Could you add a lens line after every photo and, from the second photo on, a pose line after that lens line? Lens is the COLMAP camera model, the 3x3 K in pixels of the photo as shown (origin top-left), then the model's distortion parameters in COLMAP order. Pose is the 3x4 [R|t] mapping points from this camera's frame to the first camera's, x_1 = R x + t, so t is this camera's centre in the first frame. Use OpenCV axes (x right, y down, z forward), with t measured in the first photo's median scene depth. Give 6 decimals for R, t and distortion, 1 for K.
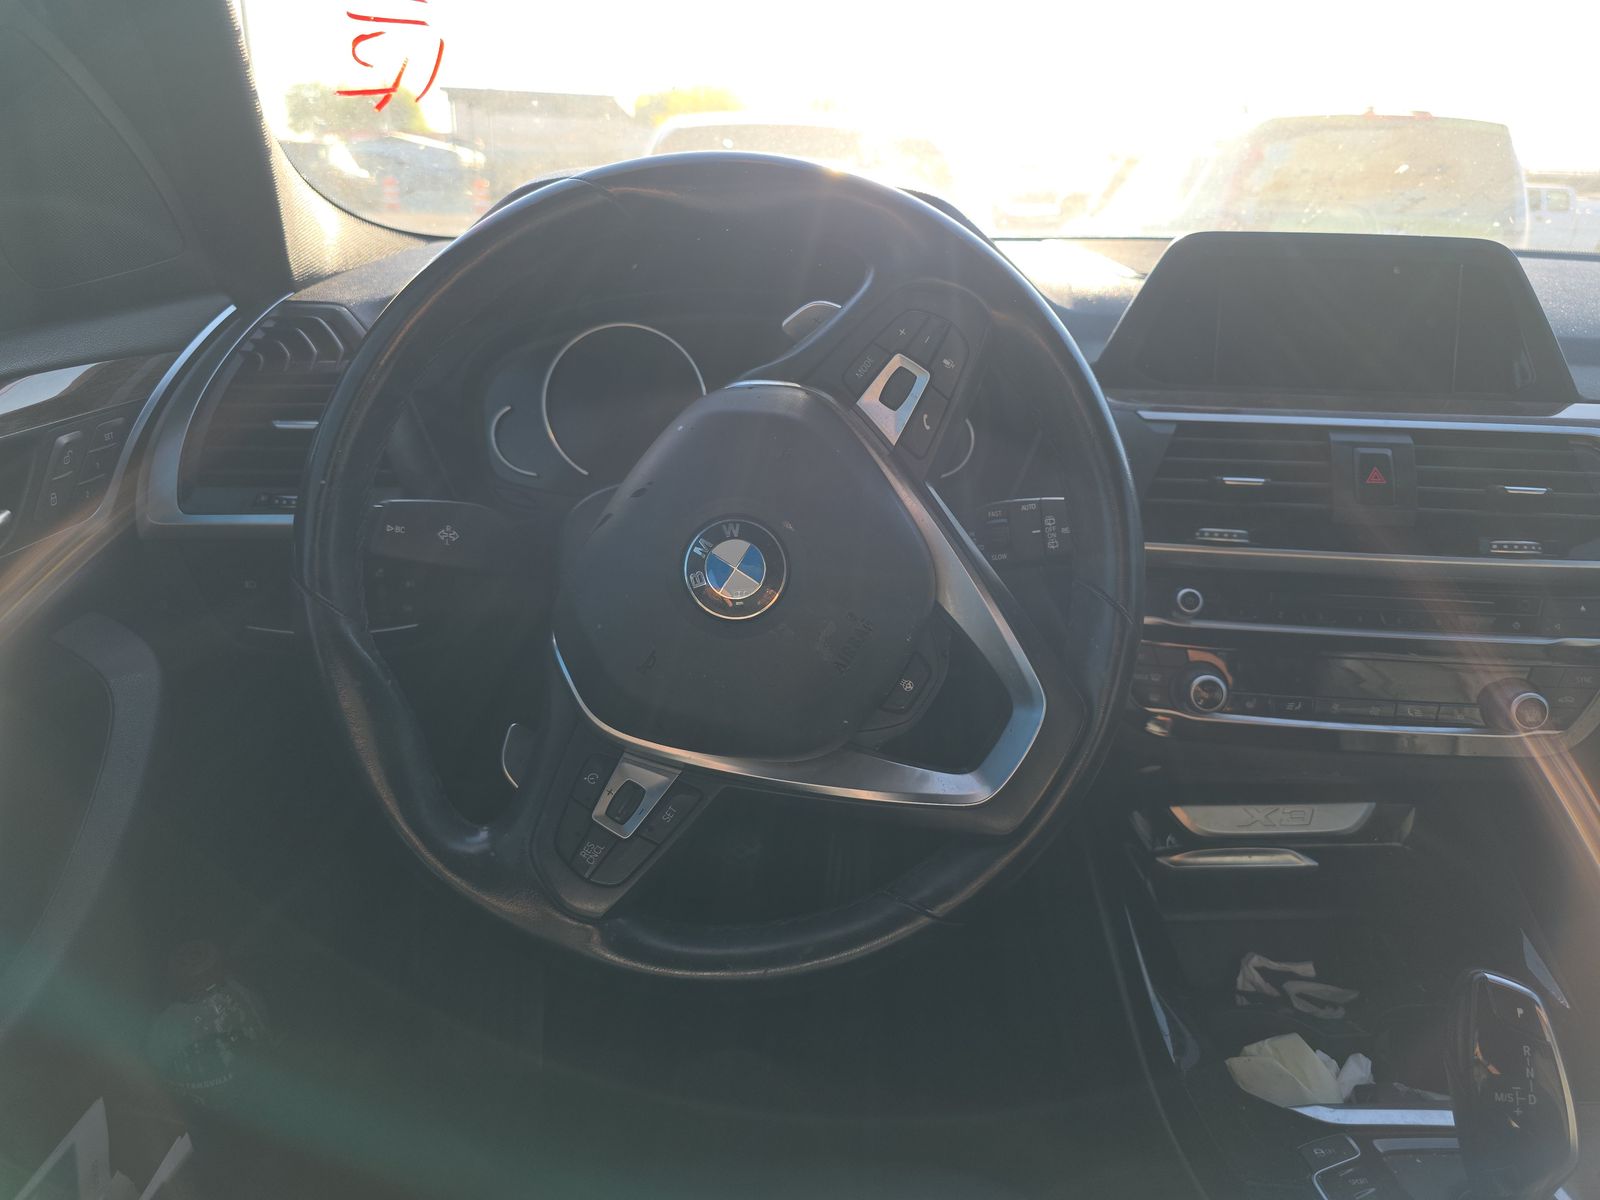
lens RADIAL K [[1050.1, 0, 800.0], [0, 1050.1, 600.0], [0, 0, 1]] dist [0.006105, 0.002703]
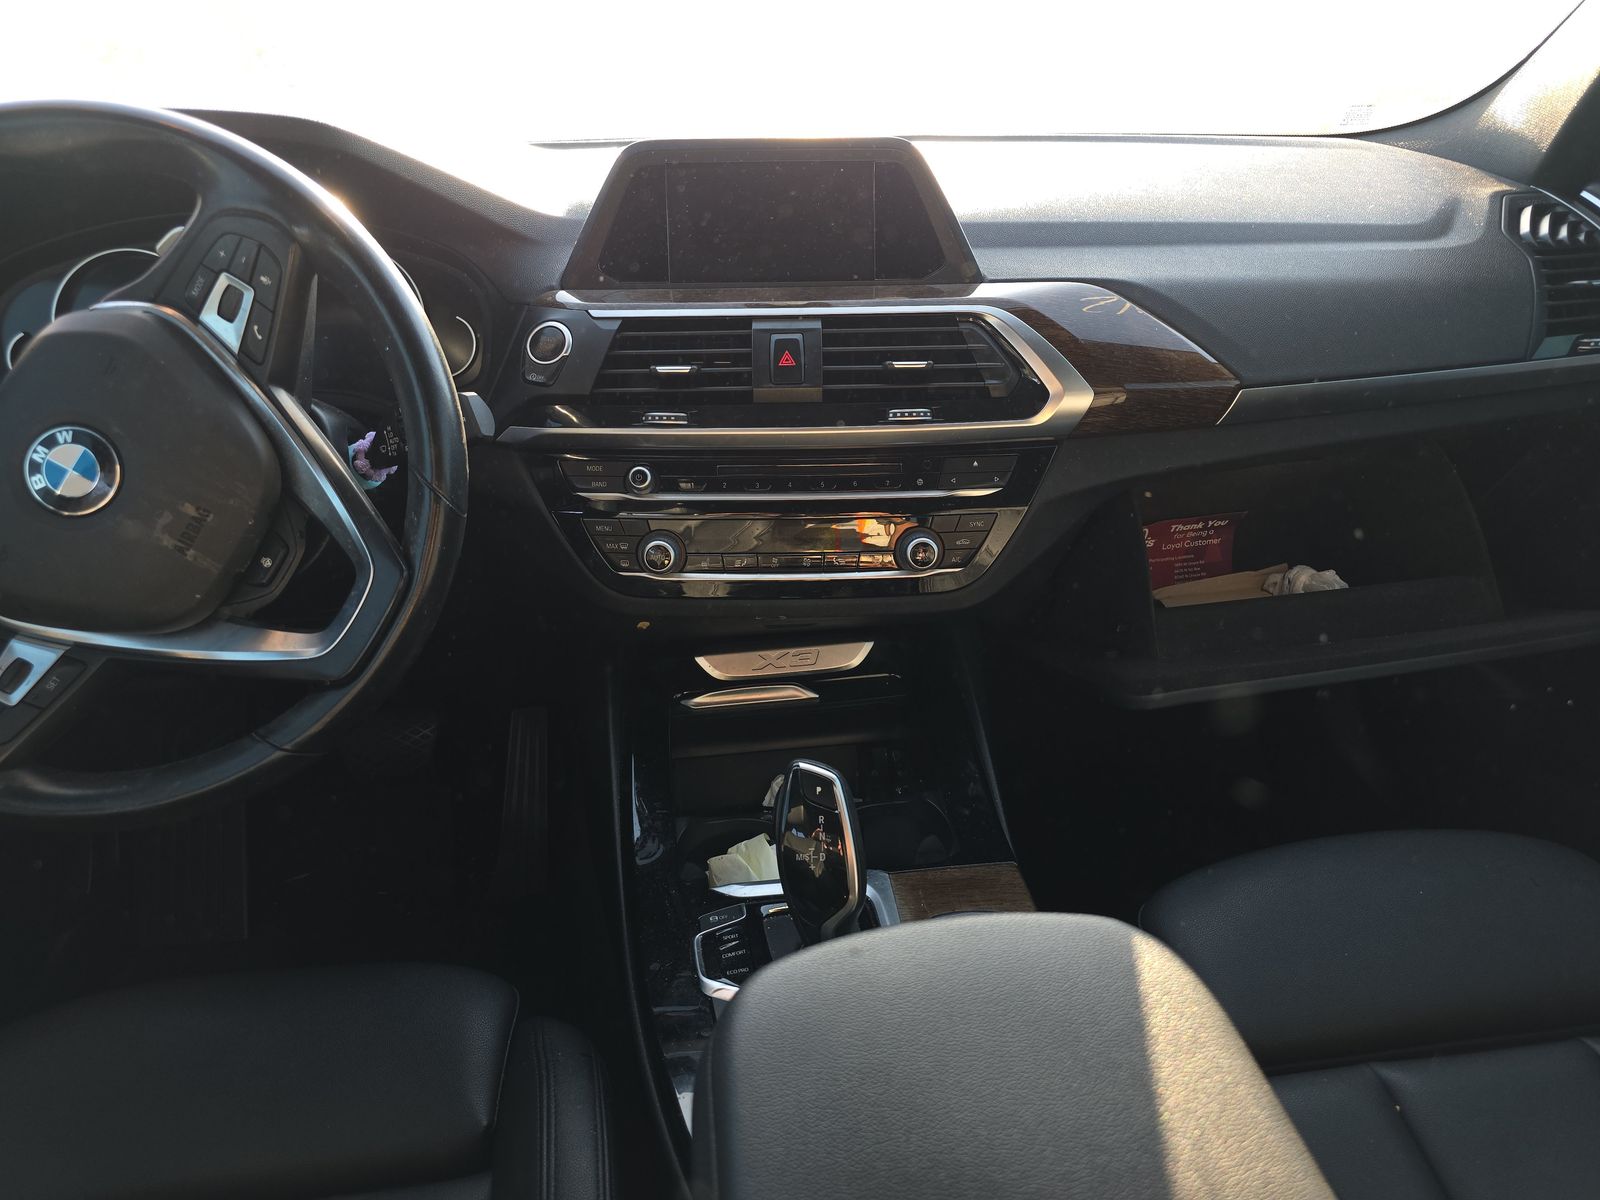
lens RADIAL K [[1036.6, 0, 800.0], [0, 1036.6, 600.0], [0, 0, 1]] dist [0.080499, -0.068506]
pose [[0.996189, -0.066874, 0.055992, 0.477767], [0.061066, 0.993143, 0.099693, 0.031956], [-0.062275, -0.095894, 0.993442, -0.161464]]
